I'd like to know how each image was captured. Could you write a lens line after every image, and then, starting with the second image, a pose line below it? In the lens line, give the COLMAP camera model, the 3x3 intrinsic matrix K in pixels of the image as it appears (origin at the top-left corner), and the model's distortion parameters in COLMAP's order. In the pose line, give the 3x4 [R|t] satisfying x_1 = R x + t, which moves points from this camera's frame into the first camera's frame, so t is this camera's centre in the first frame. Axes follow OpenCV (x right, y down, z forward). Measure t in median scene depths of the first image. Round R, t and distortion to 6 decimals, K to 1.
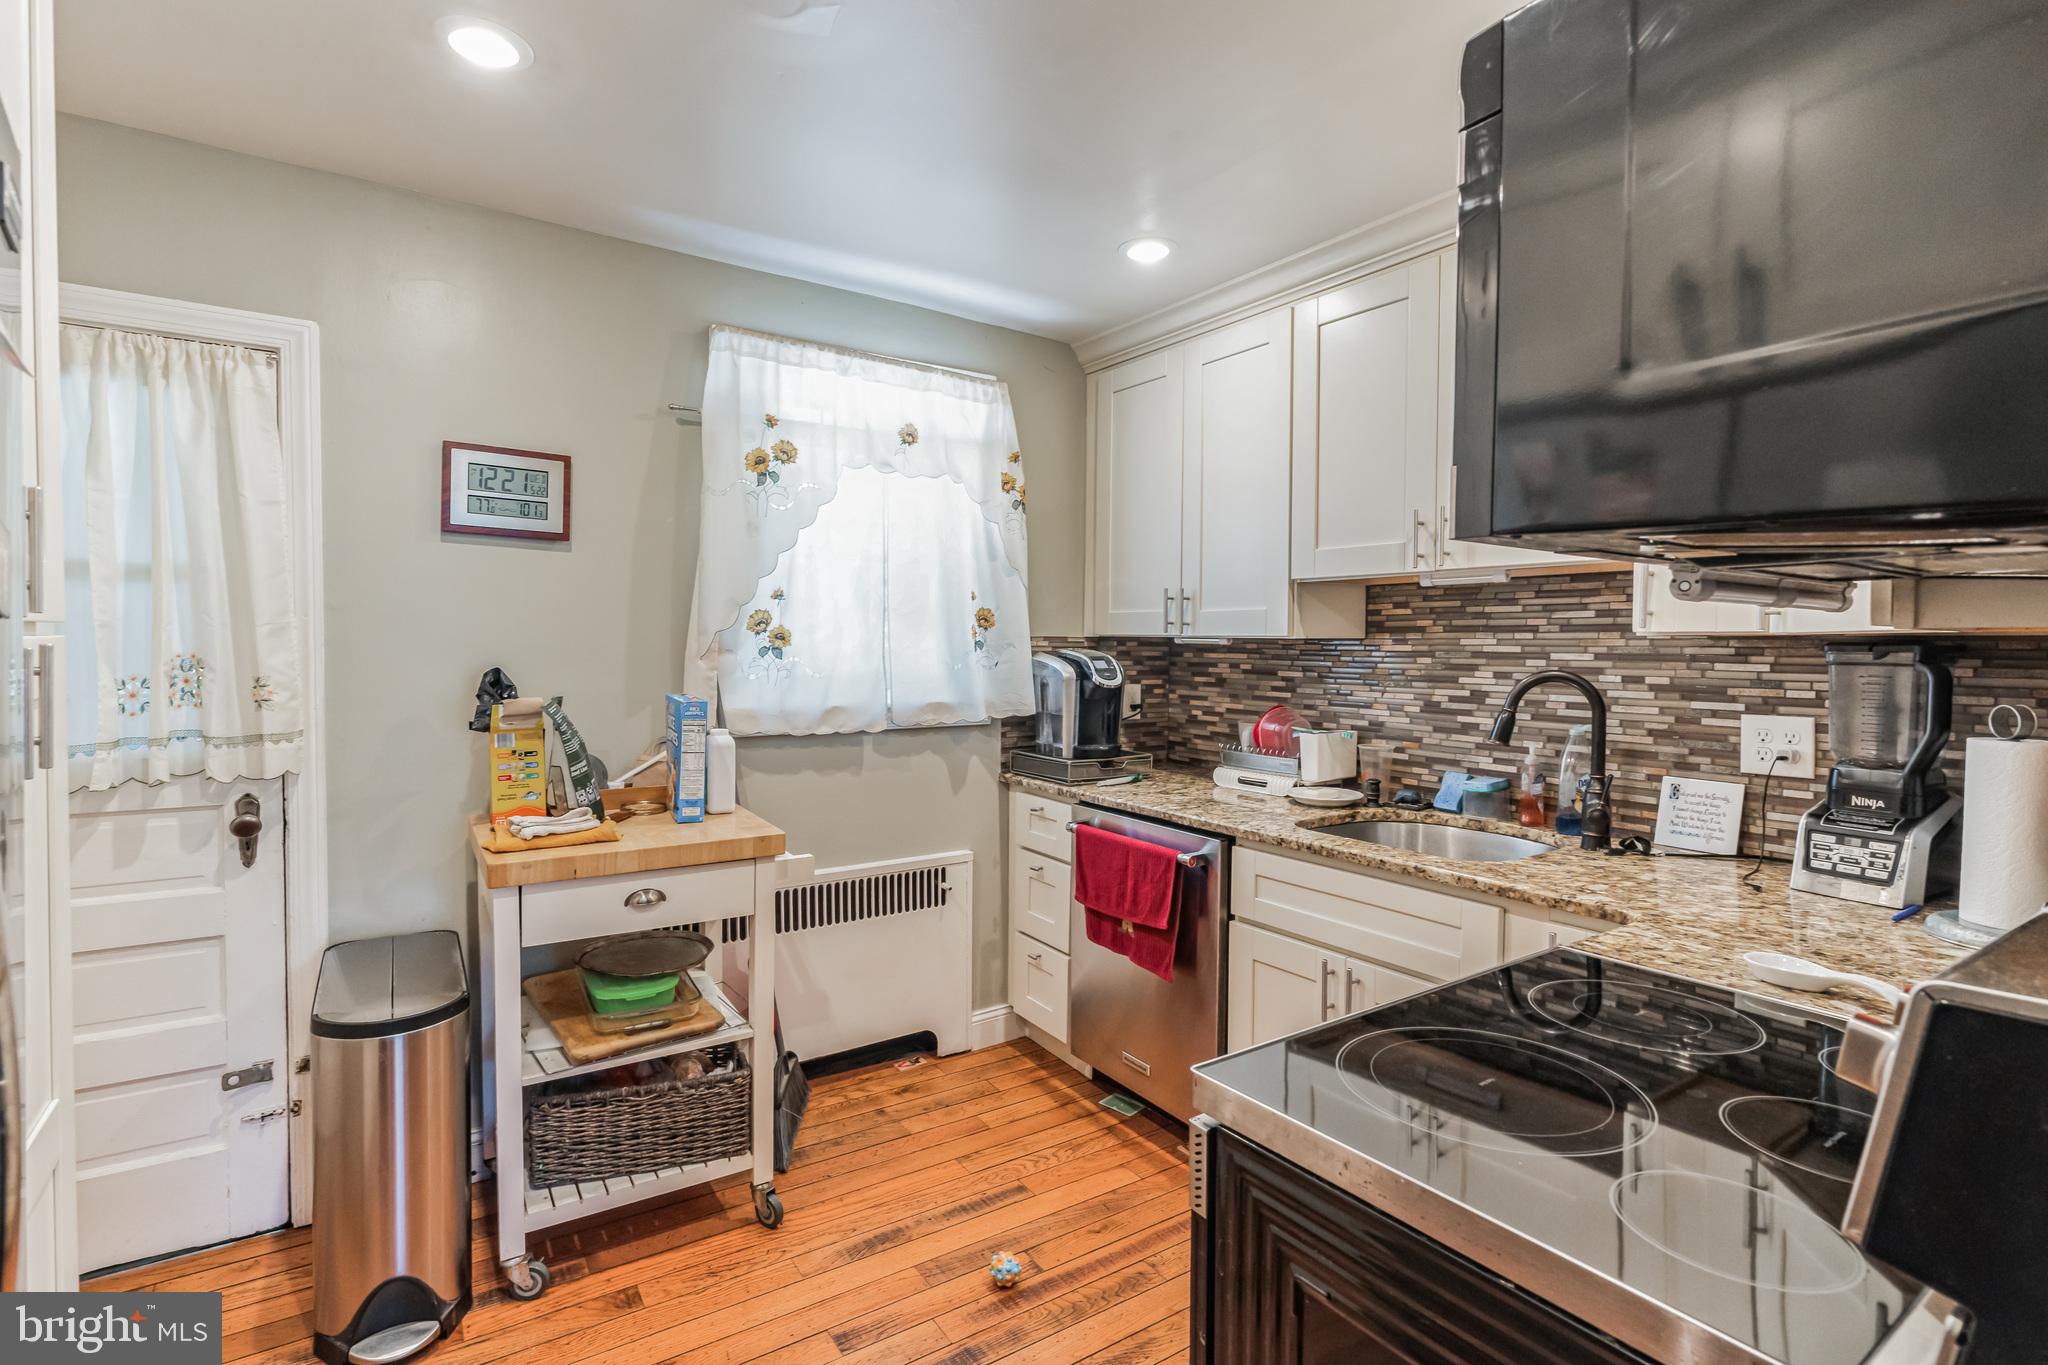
lens RADIAL K [[975.2, 0, 1020.1], [0, 975.2, 643.6], [0, 0, 1]] dist [0.000577, 0.000819]
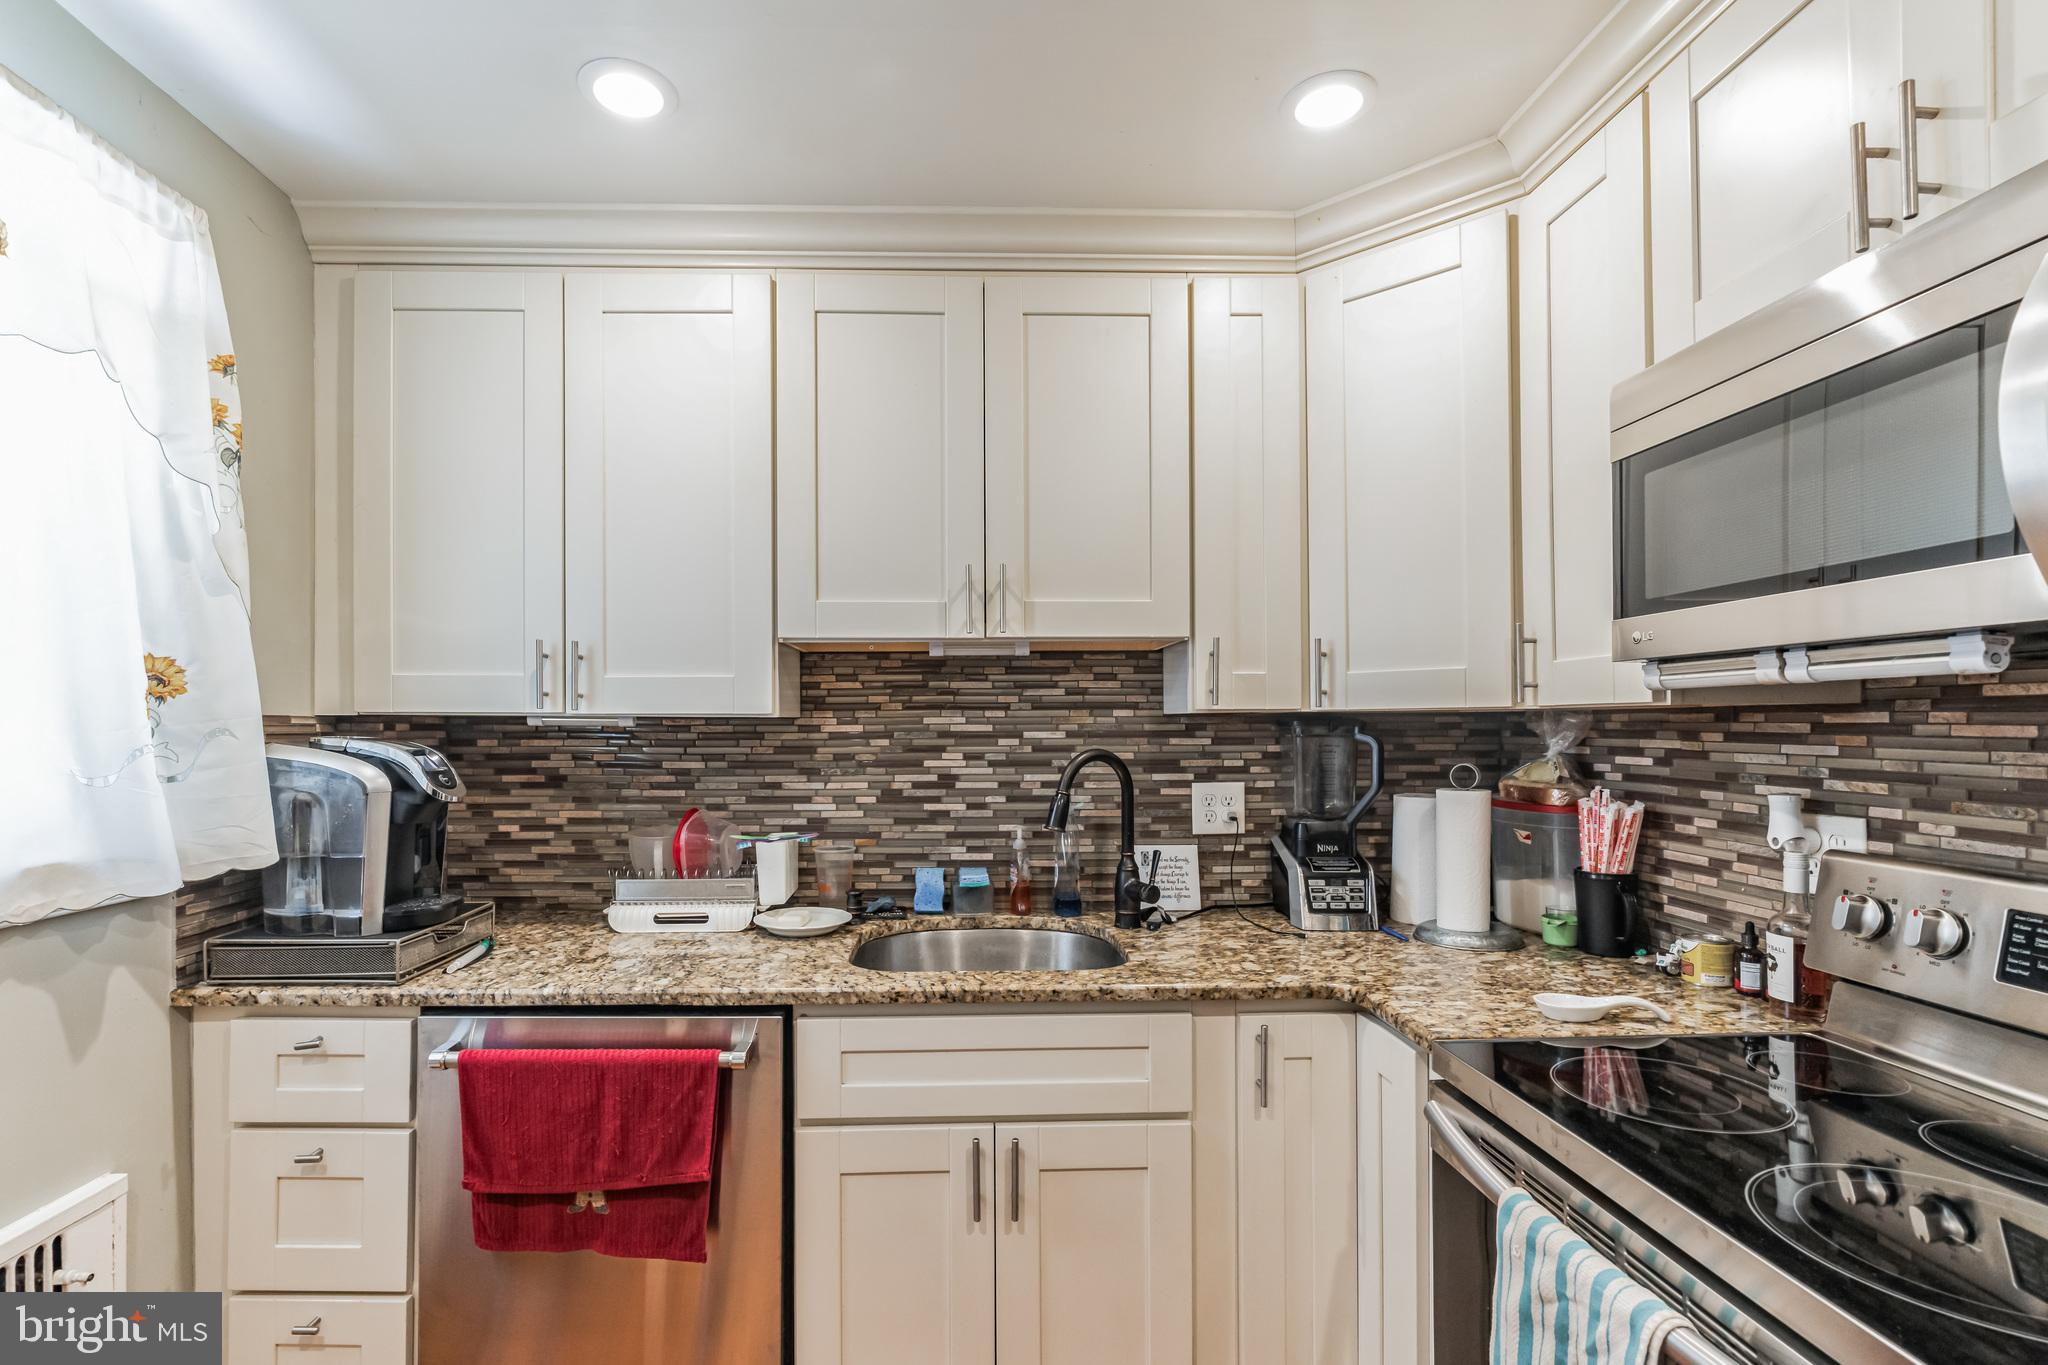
lens RADIAL K [[949.4, 0, 1020.4], [0, 949.4, 710.9], [0, 0, 1]] dist [-0.004762, 0.000665]
pose [[0.539440, 0.004681, 0.842011, -0.224996], [0.008169, 0.999908, -0.010792, -0.000503], [-0.841984, 0.012700, 0.539352, 0.438446]]
